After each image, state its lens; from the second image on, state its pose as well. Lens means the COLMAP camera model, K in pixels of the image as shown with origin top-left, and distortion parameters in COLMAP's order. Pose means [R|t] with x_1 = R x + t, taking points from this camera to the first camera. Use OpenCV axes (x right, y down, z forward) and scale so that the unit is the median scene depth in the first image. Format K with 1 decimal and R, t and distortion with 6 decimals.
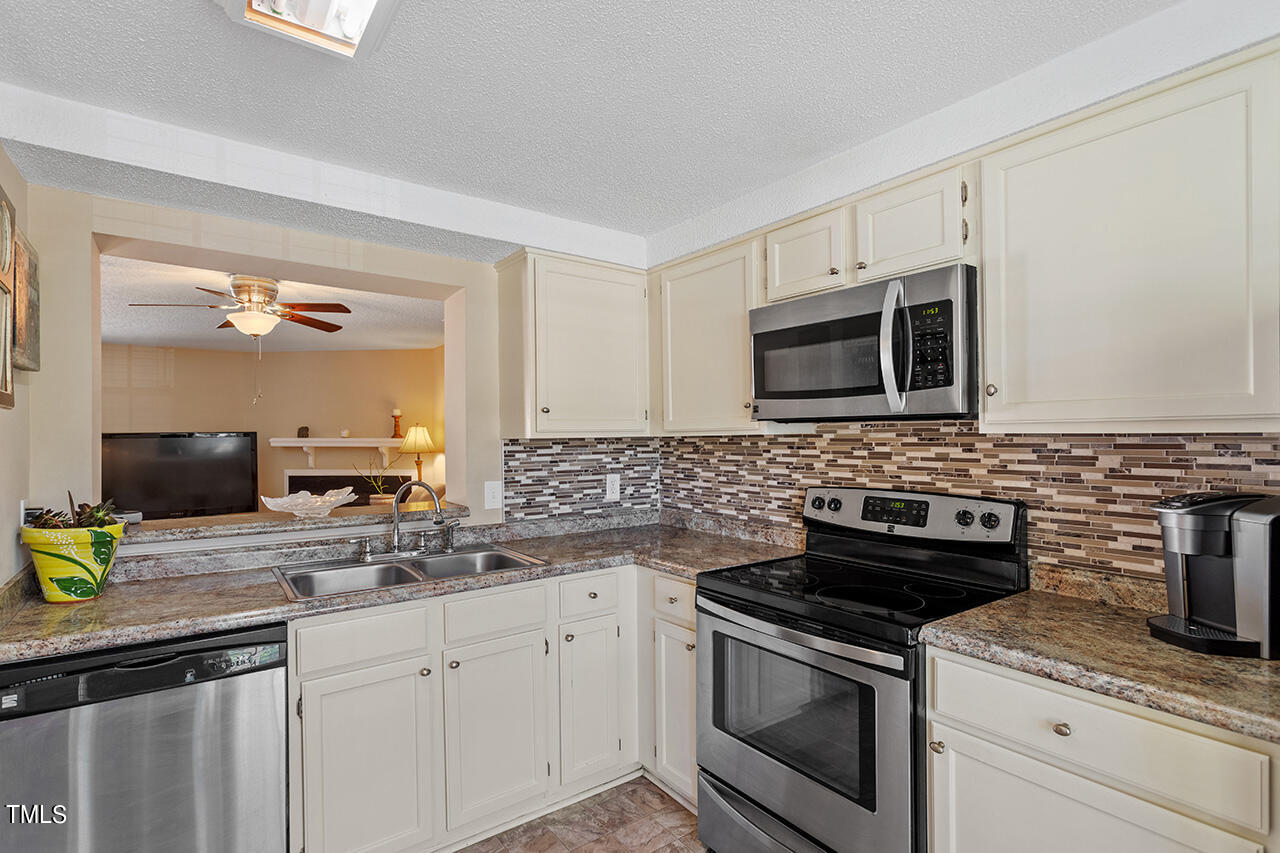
lens RADIAL K [[631.3, 0, 621.3], [0, 631.3, 433.2], [0, 0, 1]] dist [0.000621, 0.000821]
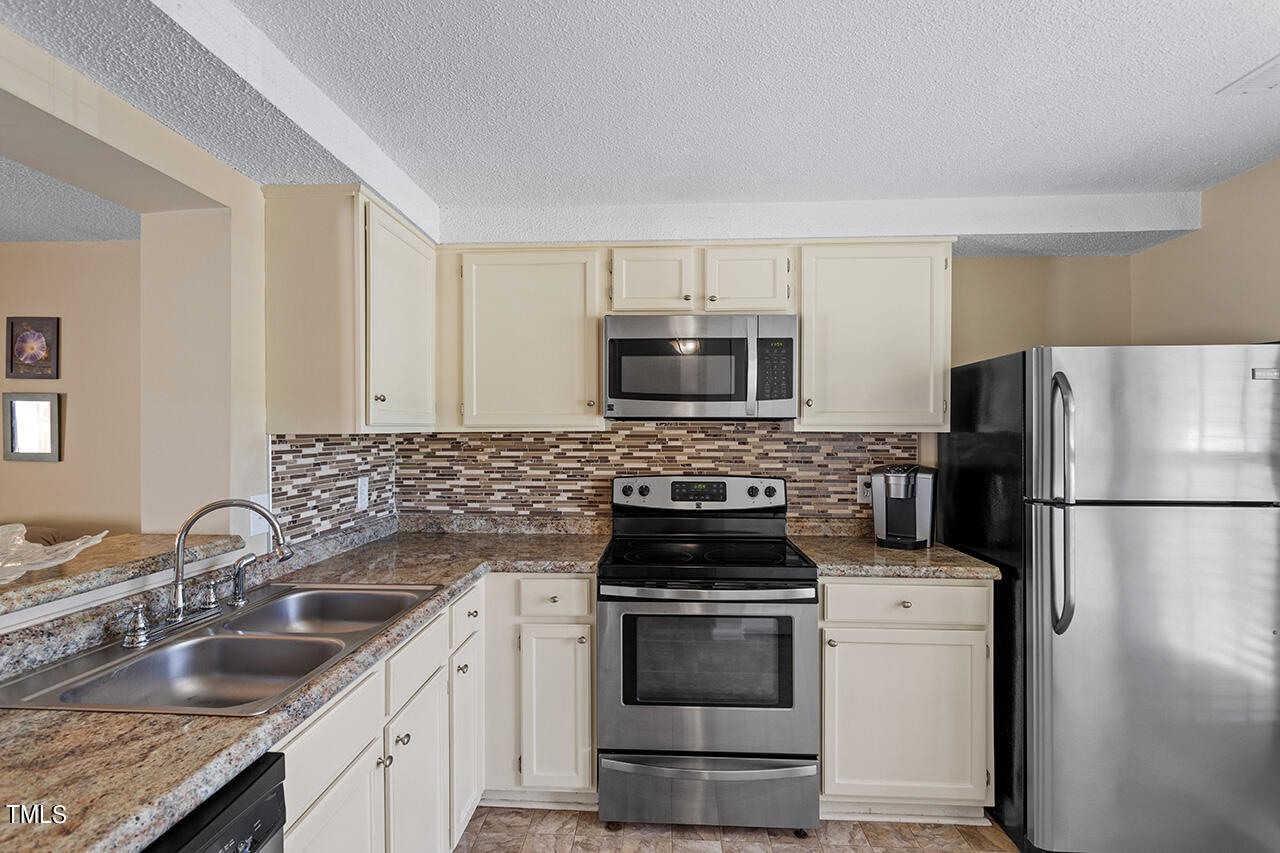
lens RADIAL K [[630.0, 0, 640.0], [0, 630.0, 426.5], [0, 0, 1]] dist [0.000956, 0.000400]
pose [[0.612415, 0.011644, 0.790450, -0.579713], [-0.008402, 0.999931, -0.008221, 0.002809], [-0.790491, -0.001607, 0.612471, 0.277768]]
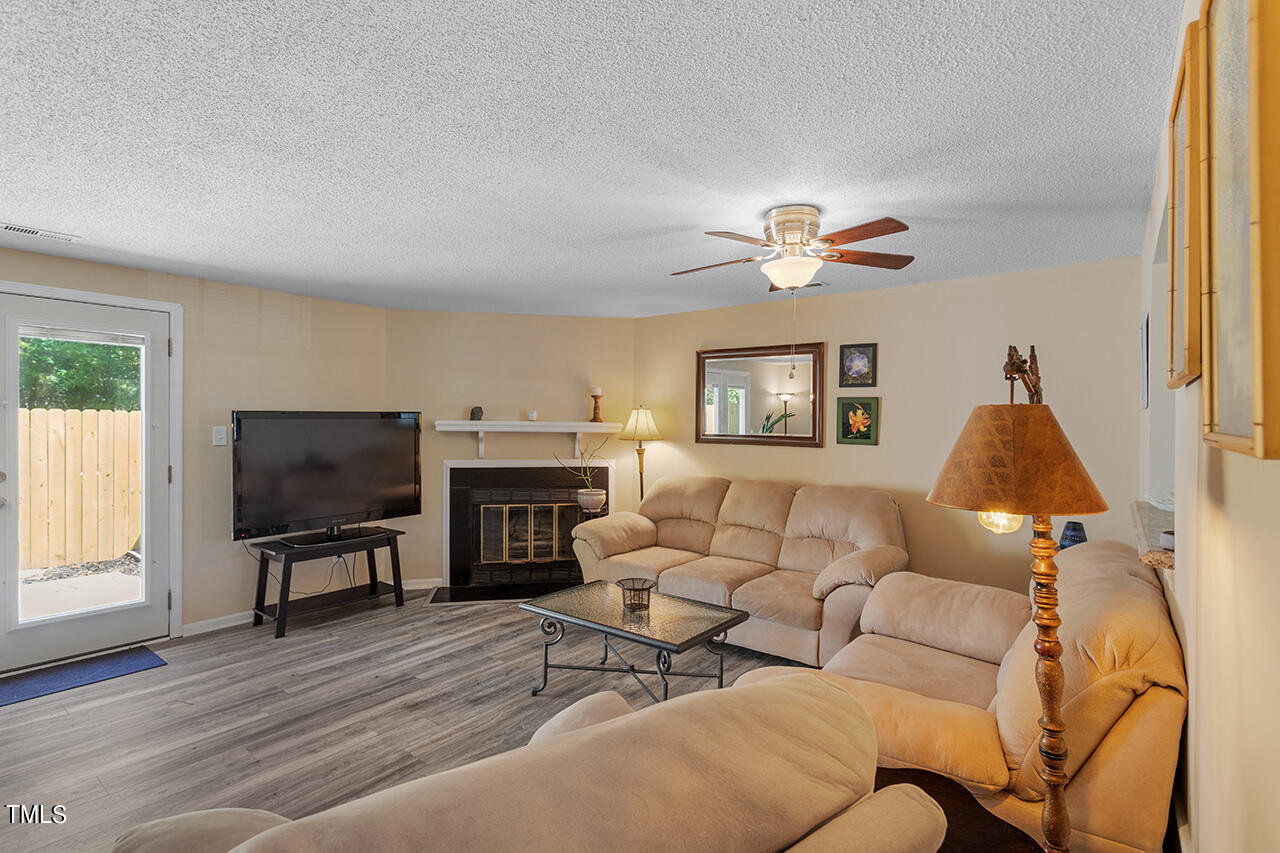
lens RADIAL K [[611.0, 0, 633.6], [0, 611.0, 427.4], [0, 0, 1]] dist [-0.000277, 0.000135]
pose [[0.954893, 0.010923, 0.296749, -1.418660], [-0.015011, 0.999821, 0.011498, 0.011387], [-0.296570, -0.015434, 0.954886, 0.525147]]
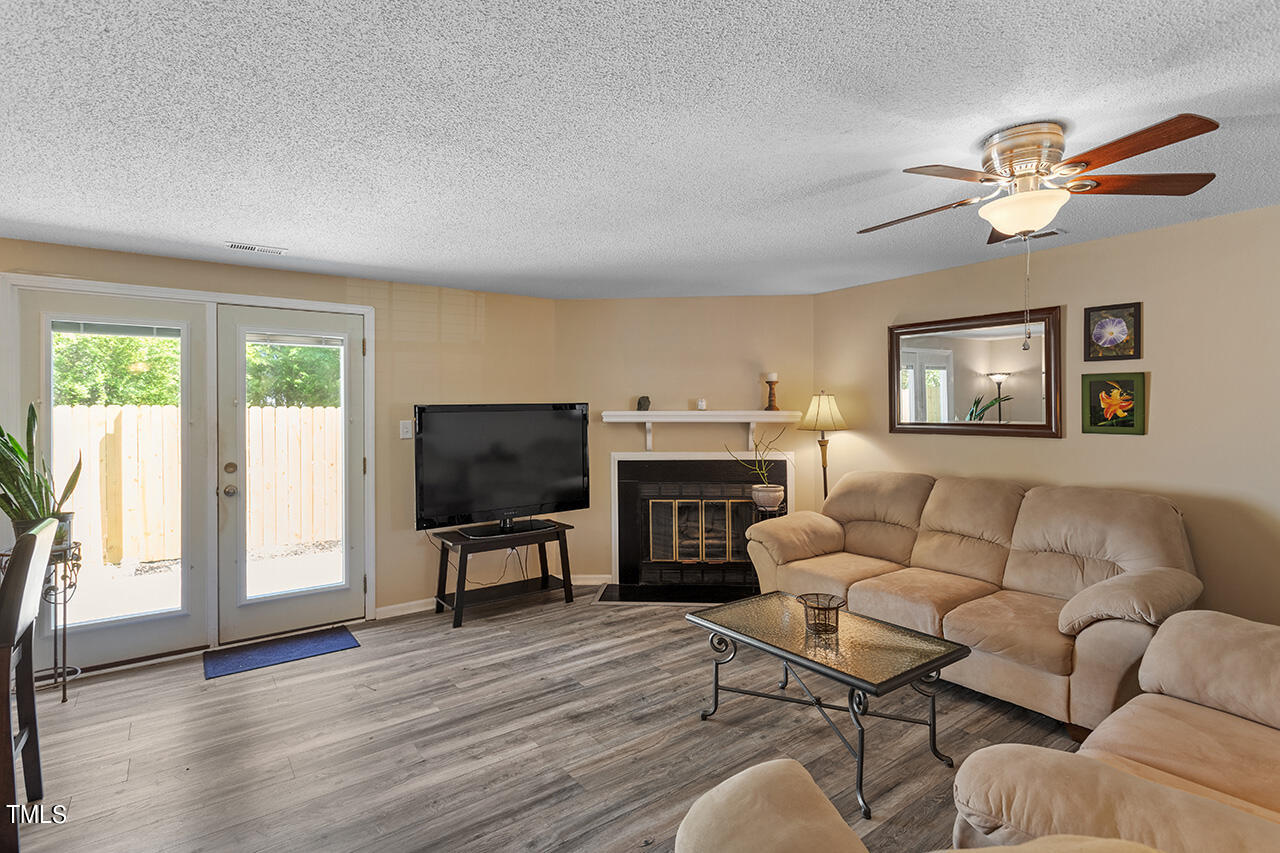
lens RADIAL K [[626.1, 0, 639.1], [0, 626.1, 406.6], [0, 0, 1]] dist [0.002938, 0.001136]
pose [[0.999607, -0.001827, 0.027968, -1.385209], [0.001909, 0.999994, -0.002921, 0.011981], [-0.027963, 0.002973, 0.999605, 0.632238]]
